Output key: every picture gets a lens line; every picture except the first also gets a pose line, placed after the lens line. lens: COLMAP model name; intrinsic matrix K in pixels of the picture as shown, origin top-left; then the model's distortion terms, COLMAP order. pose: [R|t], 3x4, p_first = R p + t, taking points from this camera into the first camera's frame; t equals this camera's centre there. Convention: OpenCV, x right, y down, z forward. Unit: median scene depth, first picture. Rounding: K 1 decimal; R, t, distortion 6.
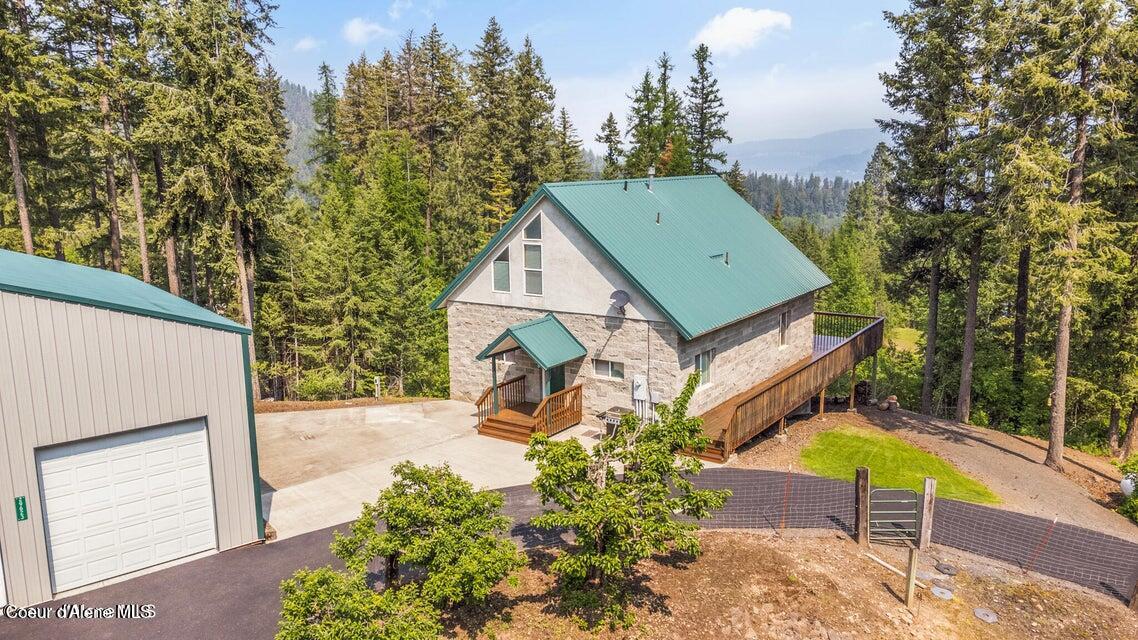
lens RADIAL K [[848.7, 0, 558.9], [0, 848.7, 327.1], [0, 0, 1]] dist [0.034068, 0.001358]
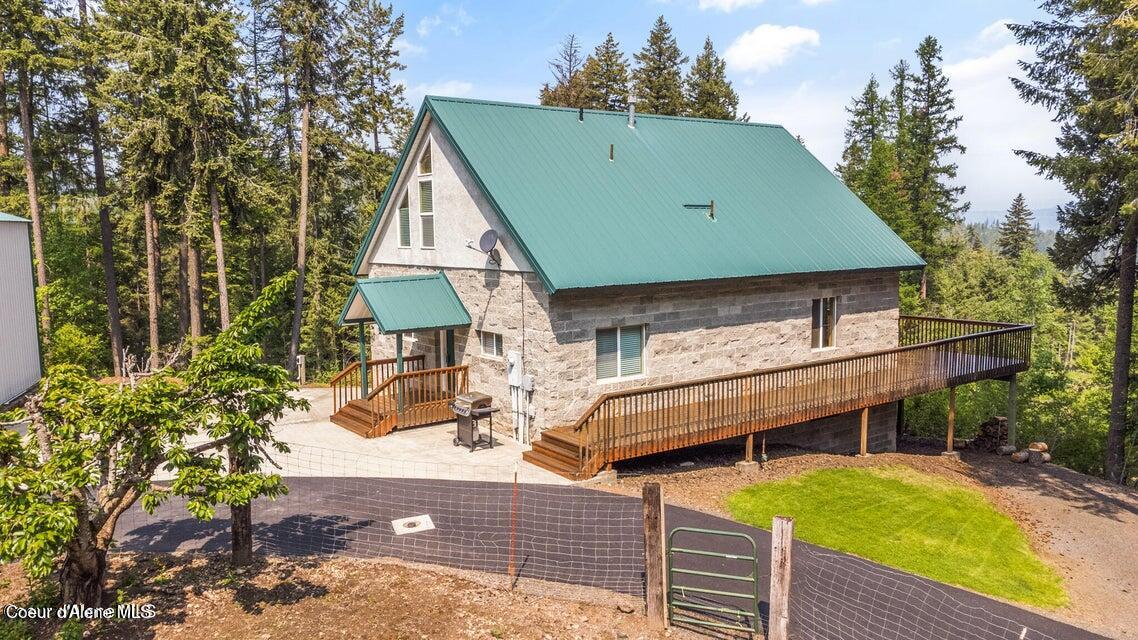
lens RADIAL K [[848.7, 0, 558.9], [0, 848.7, 327.1], [0, 0, 1]] dist [0.034068, 0.001358]
pose [[0.942987, 0.041454, -0.330239, 0.329650], [-0.064083, 0.996262, -0.057928, 0.068599], [0.326603, 0.075788, 0.942118, 0.313129]]
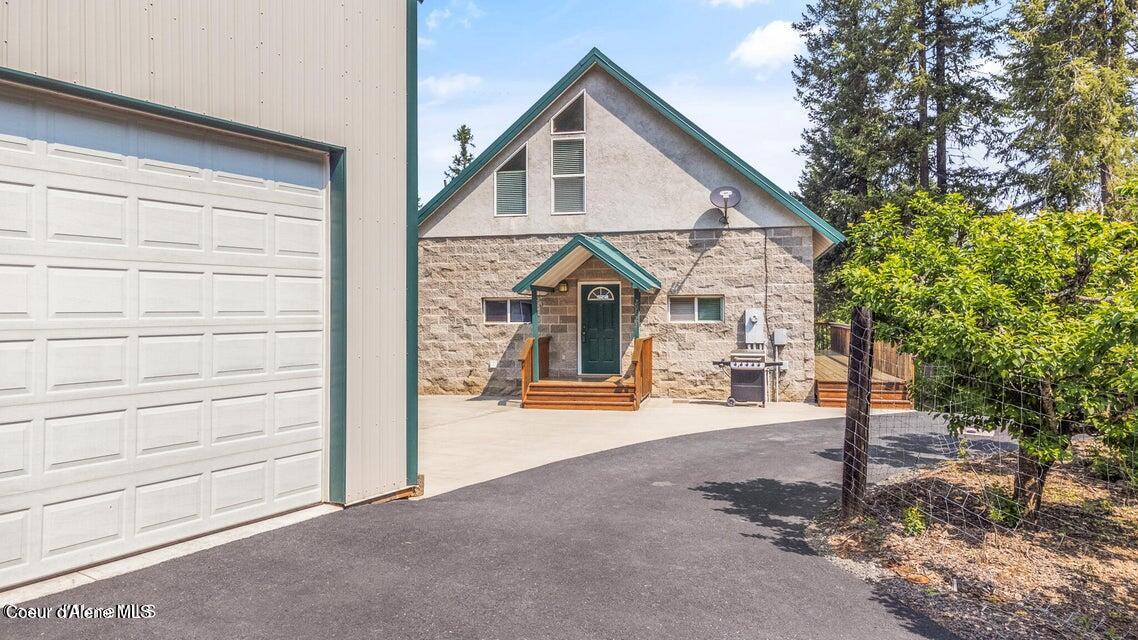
lens RADIAL K [[861.9, 0, 554.7], [0, 861.9, 298.8], [0, 0, 1]] dist [0.101896, 0.000380]
pose [[0.923411, 0.018866, 0.383348, -0.299513], [0.063841, 0.977328, -0.201879, 0.166203], [-0.378466, 0.210890, 0.901271, 0.378249]]
